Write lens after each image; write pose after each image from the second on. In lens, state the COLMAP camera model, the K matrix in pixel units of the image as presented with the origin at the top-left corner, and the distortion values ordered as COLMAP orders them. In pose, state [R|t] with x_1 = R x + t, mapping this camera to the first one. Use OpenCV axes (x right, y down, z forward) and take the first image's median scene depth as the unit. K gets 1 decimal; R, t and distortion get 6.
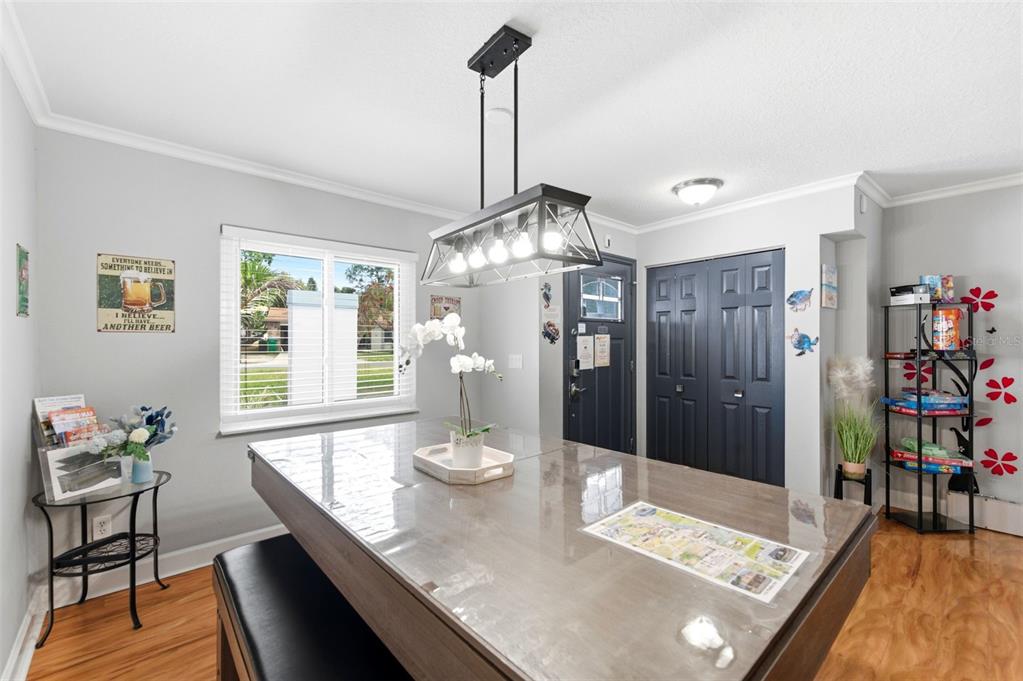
lens RADIAL K [[393.3, 0, 511.5], [0, 393.3, 340.5], [0, 0, 1]] dist [0.007784, 0.000208]
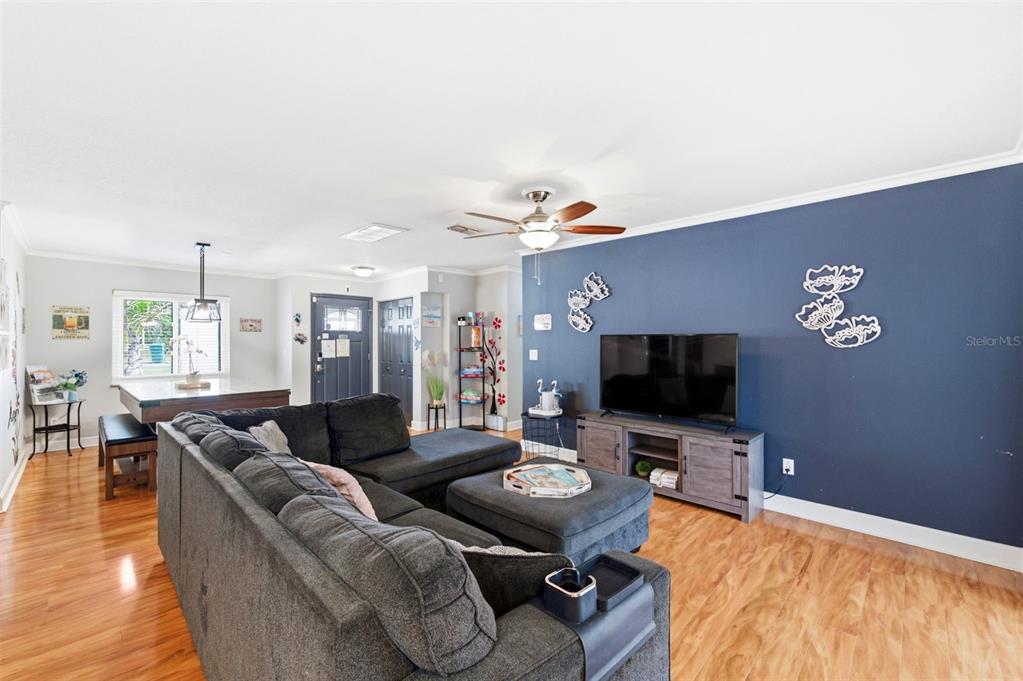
lens RADIAL K [[441.5, 0, 525.9], [0, 441.5, 341.1], [0, 0, 1]] dist [0.043816, -0.000116]
pose [[0.999678, -0.001093, 0.025345, 1.425537], [0.001205, 0.999990, -0.004410, 0.003965], [-0.025340, 0.004439, 0.999669, -1.522796]]
